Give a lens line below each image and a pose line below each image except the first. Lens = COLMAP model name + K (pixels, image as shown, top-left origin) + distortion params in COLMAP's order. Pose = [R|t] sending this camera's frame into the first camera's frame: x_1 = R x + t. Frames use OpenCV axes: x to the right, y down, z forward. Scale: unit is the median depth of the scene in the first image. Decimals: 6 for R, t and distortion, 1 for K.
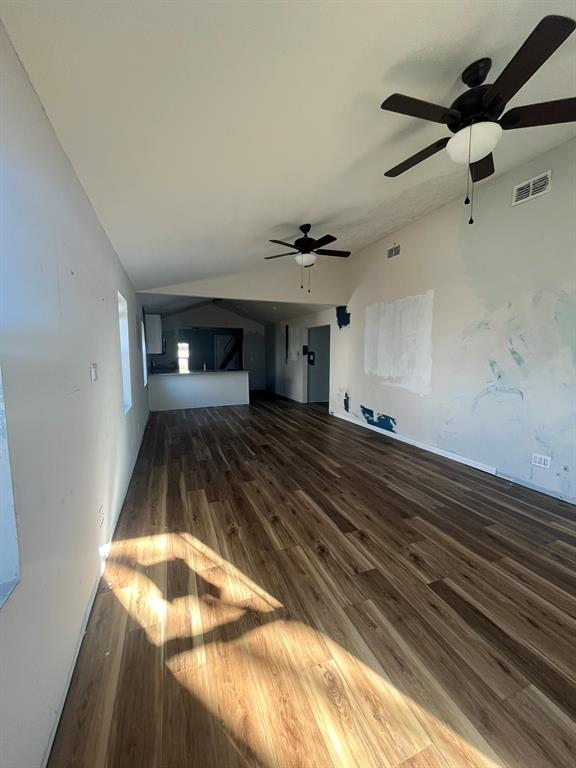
lens RADIAL K [[303.8, 0, 288.2], [0, 303.8, 387.7], [0, 0, 1]] dist [-0.026843, -0.000059]
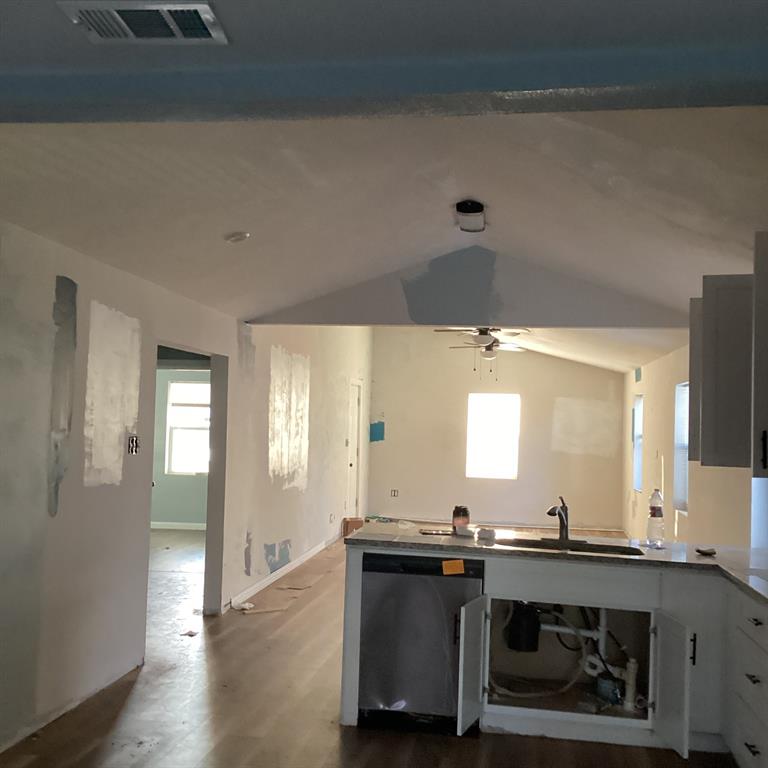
lens RADIAL K [[921.7, 0, 384.0], [0, 921.7, 384.0], [0, 0, 1]] dist [0.139394, -0.279661]
pose [[-0.868679, -0.005947, 0.495340, -1.007741], [0.025542, 0.998060, 0.056774, -0.423969], [-0.494716, 0.061970, -0.866842, 3.345271]]
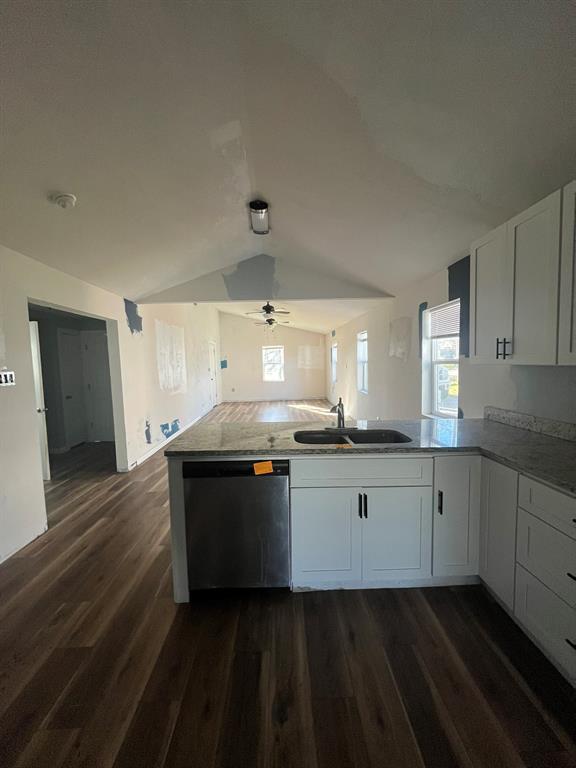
lens RADIAL K [[310.3, 0, 288.0], [0, 310.3, 384.0], [0, 0, 1]] dist [-0.002056, 0.000287]
pose [[-0.941595, -0.001083, 0.336745, -0.666216], [0.062432, 0.982097, 0.177731, -0.313854], [-0.330909, 0.188374, -0.924670, 2.632177]]
